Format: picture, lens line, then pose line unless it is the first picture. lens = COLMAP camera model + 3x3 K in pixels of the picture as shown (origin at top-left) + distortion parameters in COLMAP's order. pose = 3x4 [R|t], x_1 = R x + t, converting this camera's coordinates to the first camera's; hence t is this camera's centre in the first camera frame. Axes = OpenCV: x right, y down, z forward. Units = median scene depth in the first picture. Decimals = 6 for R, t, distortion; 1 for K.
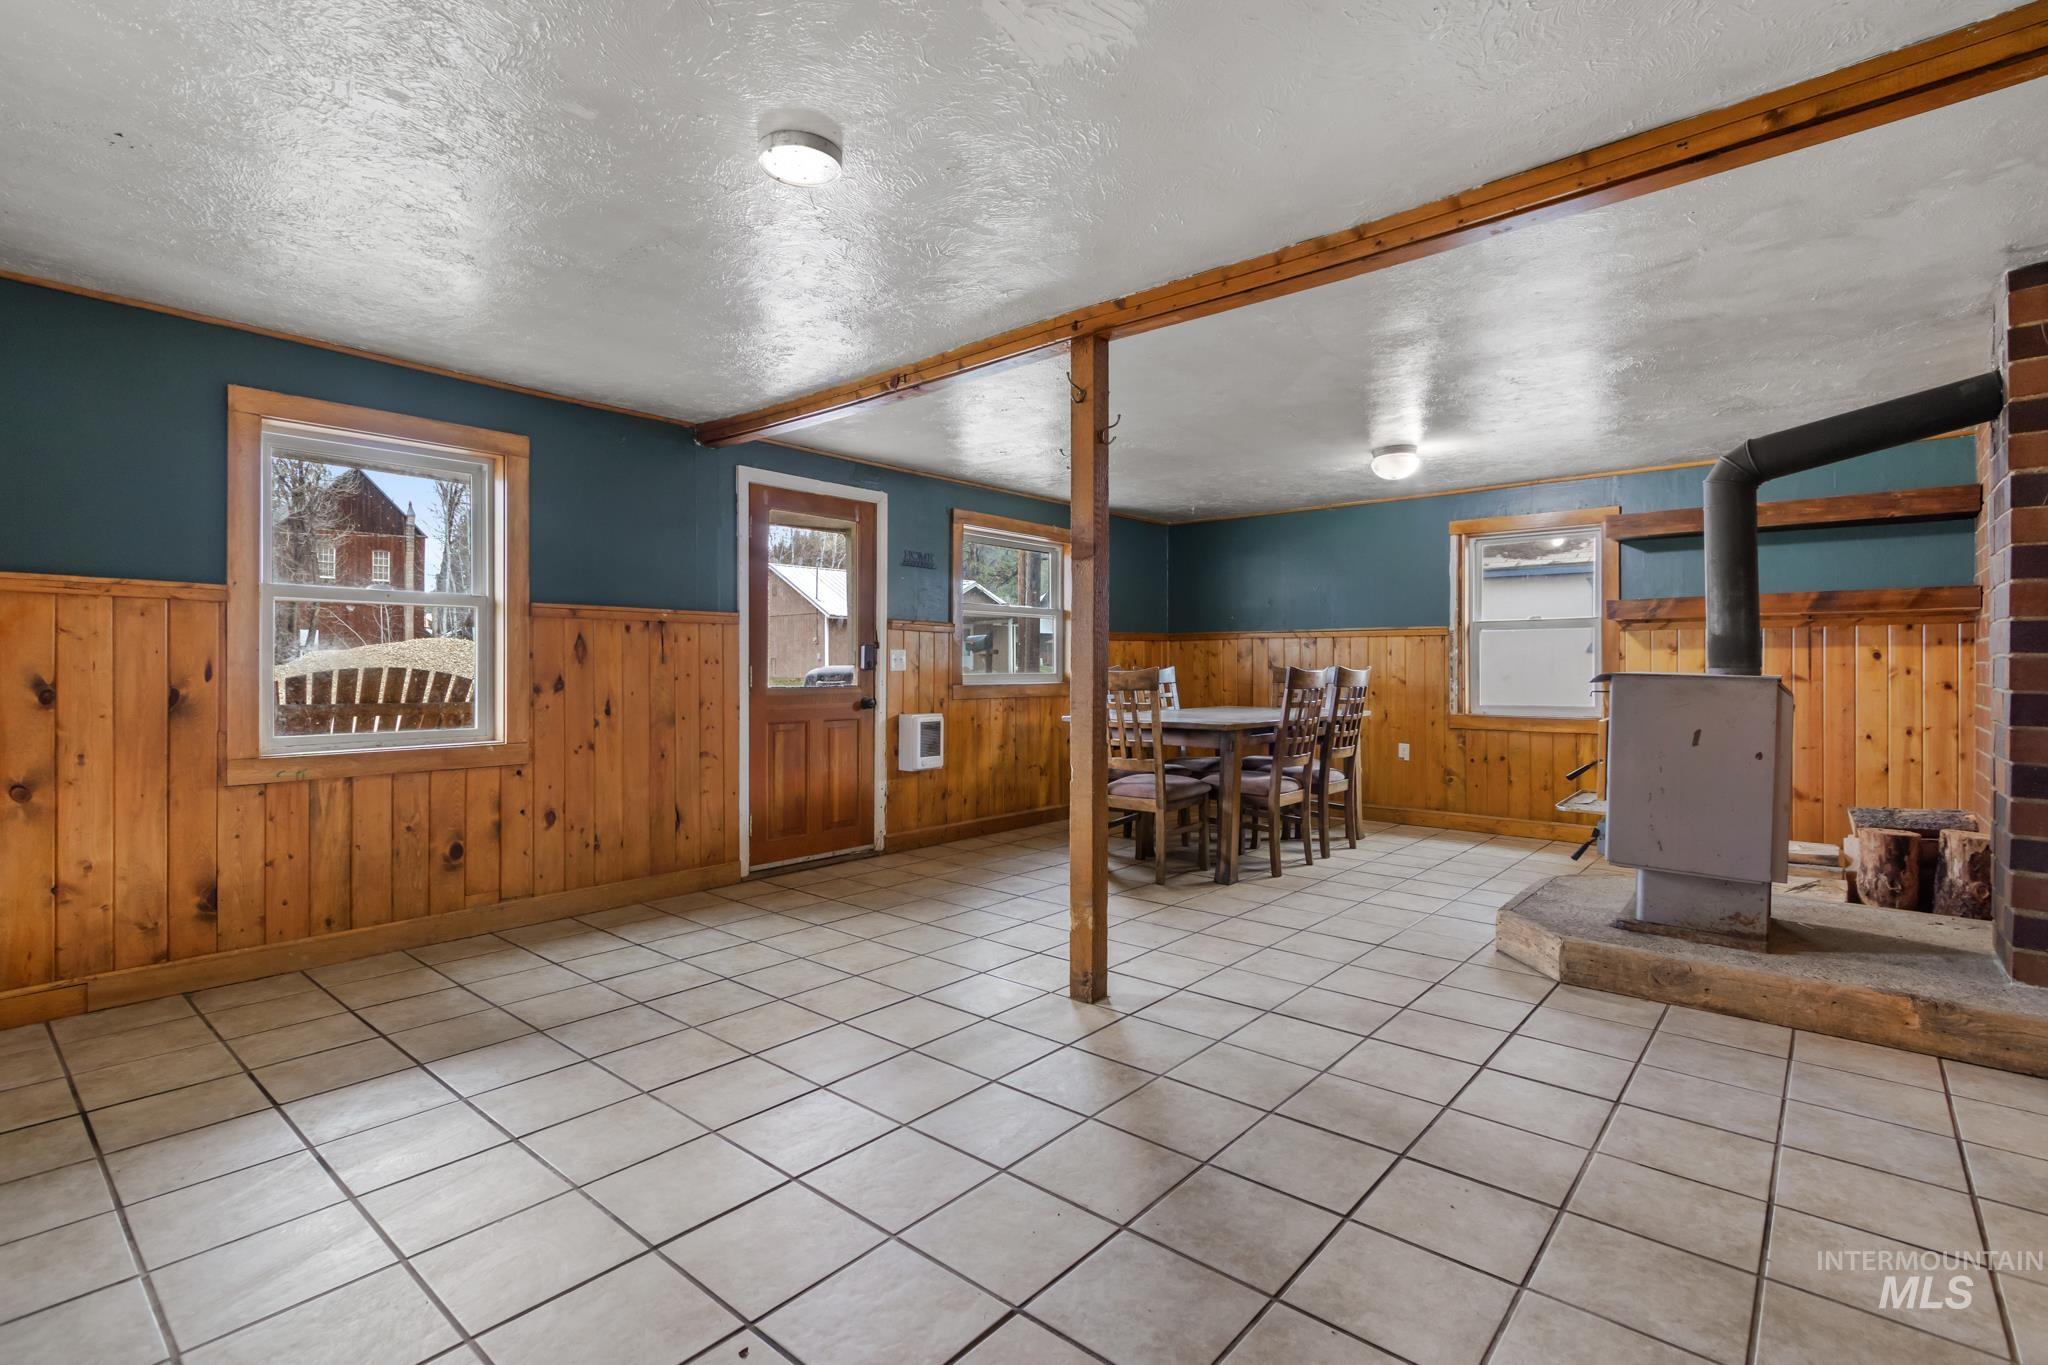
lens RADIAL K [[948.1, 0, 1020.2], [0, 948.1, 670.7], [0, 0, 1]] dist [-0.001655, -0.000773]
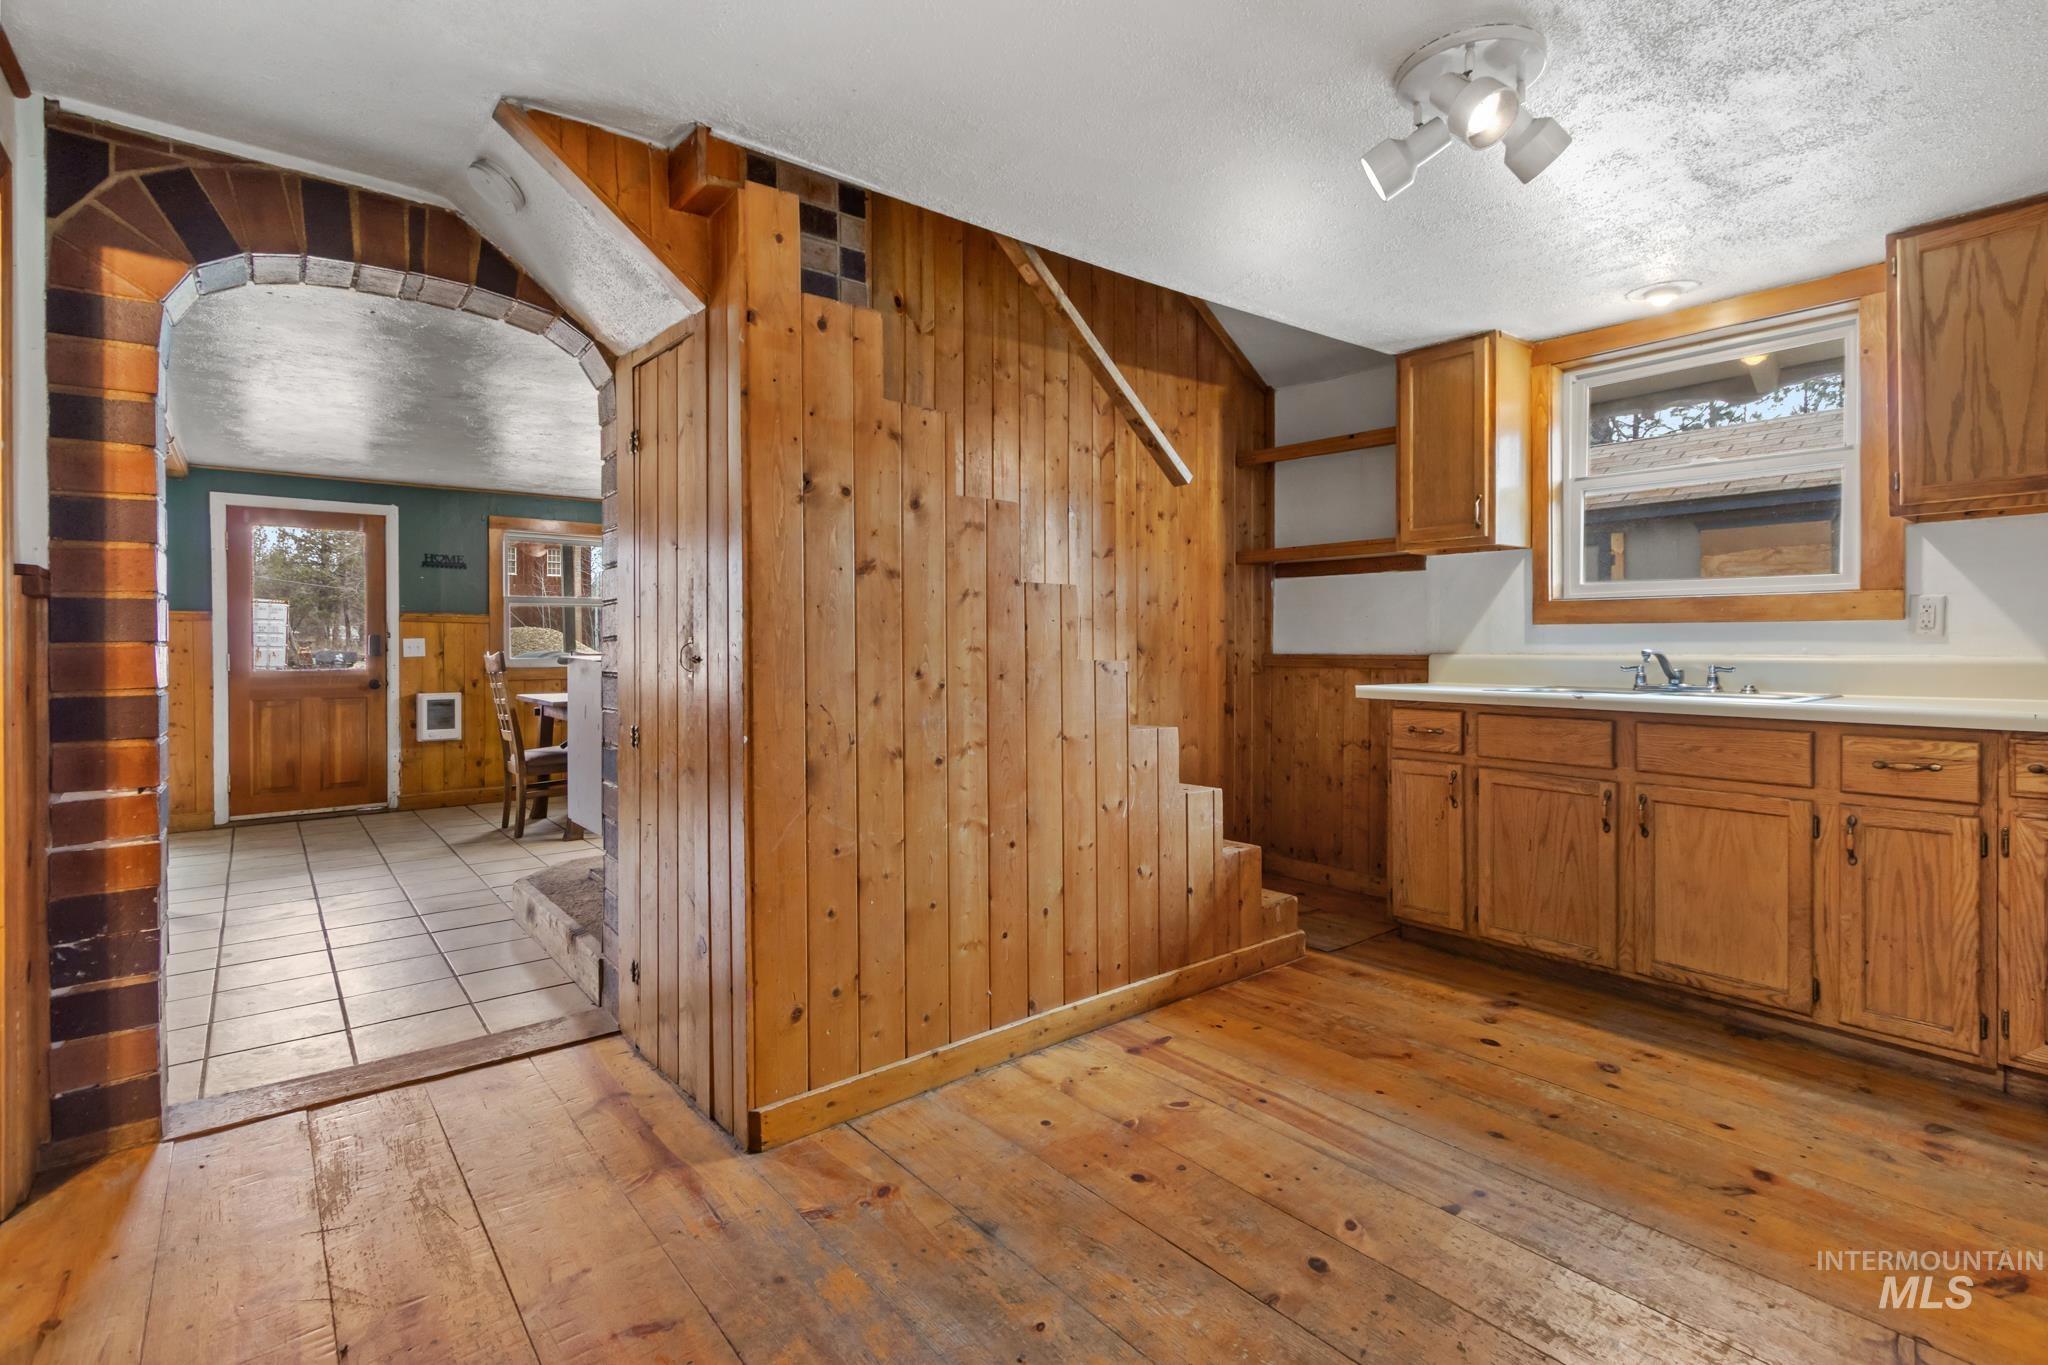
lens RADIAL K [[951.1, 0, 1026.1], [0, 951.1, 652.8], [0, 0, 1]] dist [0.003872, -0.000303]
pose [[0.983399, -0.008336, -0.181266, 0.923876], [0.008447, 0.999964, -0.000157, 0.002385], [0.181261, -0.001376, 0.983434, -0.030741]]
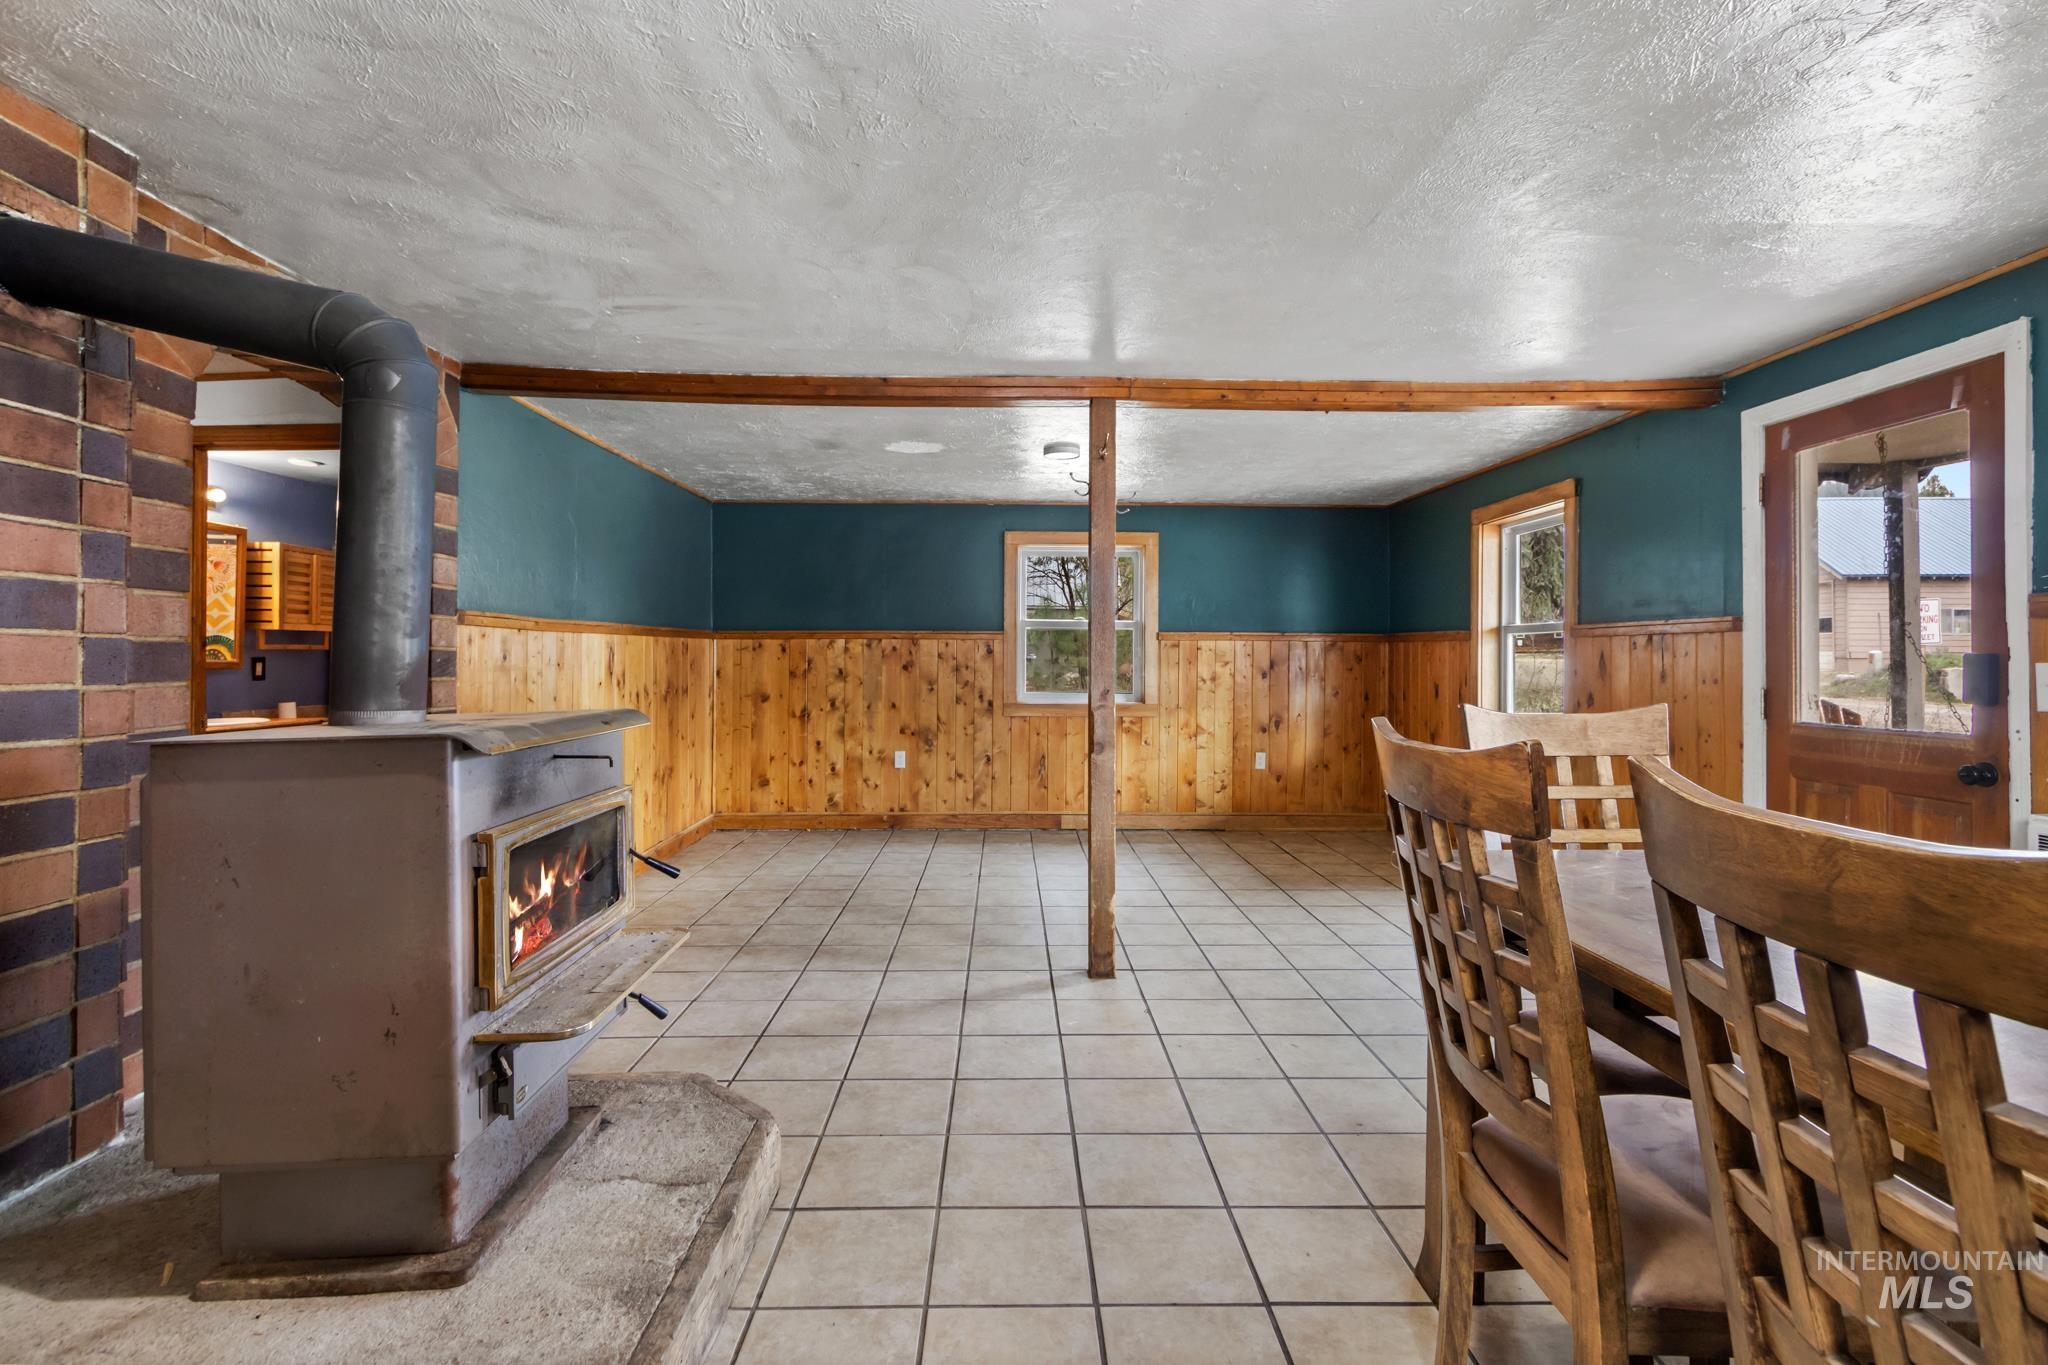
lens RADIAL K [[951.1, 0, 1026.1], [0, 951.1, 652.8], [0, 0, 1]] dist [0.003872, -0.000303]
pose [[-0.743883, -0.007784, -0.668264, 0.568286], [-0.006967, 0.999968, -0.003892, -0.024070], [0.668273, 0.001761, -0.743914, 1.114646]]
